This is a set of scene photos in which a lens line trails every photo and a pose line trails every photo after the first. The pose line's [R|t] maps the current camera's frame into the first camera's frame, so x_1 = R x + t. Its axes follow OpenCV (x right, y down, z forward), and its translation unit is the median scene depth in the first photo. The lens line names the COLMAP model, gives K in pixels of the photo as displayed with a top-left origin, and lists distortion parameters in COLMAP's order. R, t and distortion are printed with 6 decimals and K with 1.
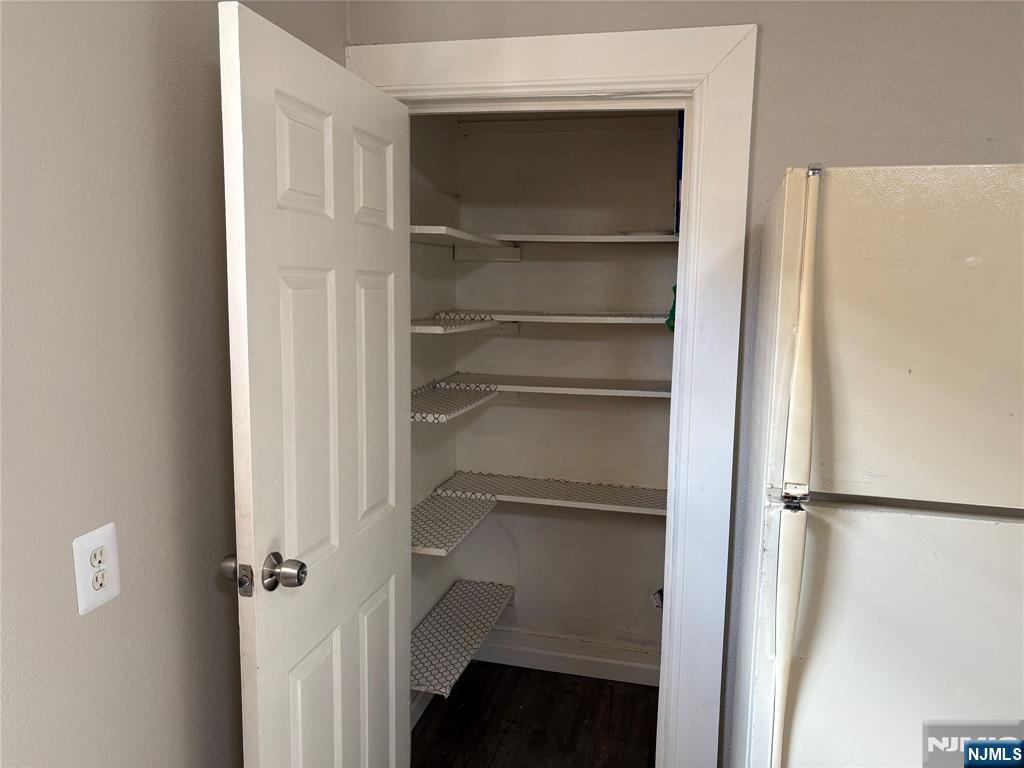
lens RADIAL K [[775.5, 0, 511.6], [0, 775.5, 380.5], [0, 0, 1]] dist [0.048555, -0.051129]
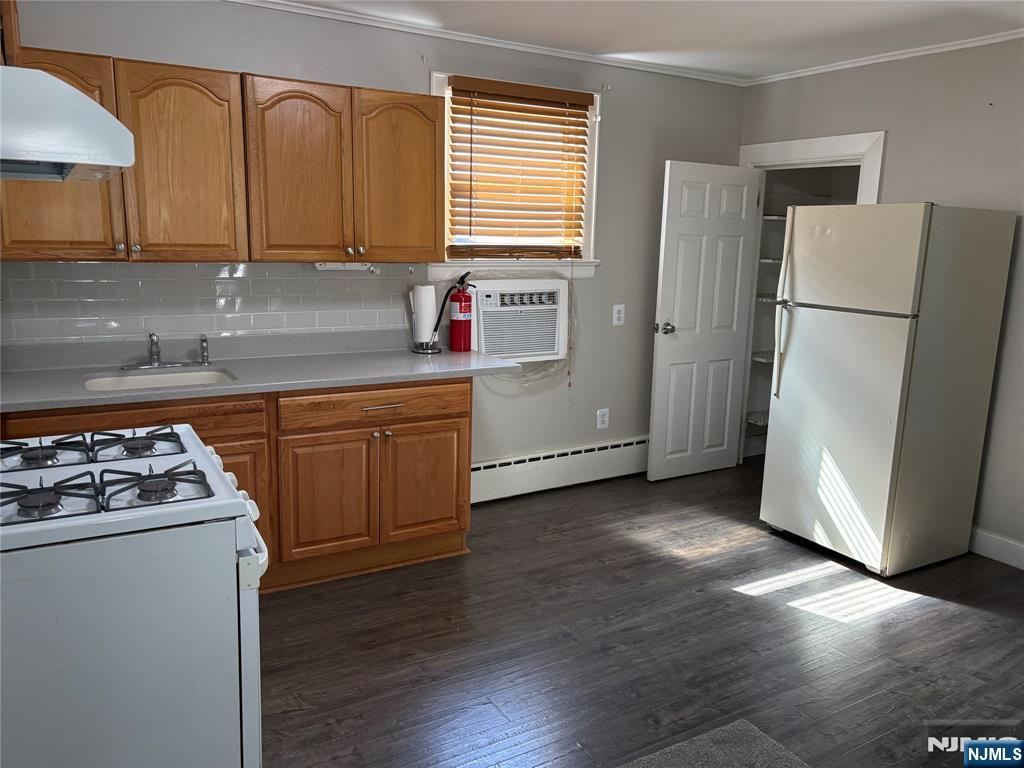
lens RADIAL K [[775.5, 0, 506.1], [0, 775.5, 383.2], [0, 0, 1]] dist [0.048555, -0.051129]
pose [[0.698786, 0.133961, -0.702676, 1.559483], [-0.102021, 0.990930, 0.087459, 0.257207], [0.708019, 0.010573, 0.706115, -1.793398]]
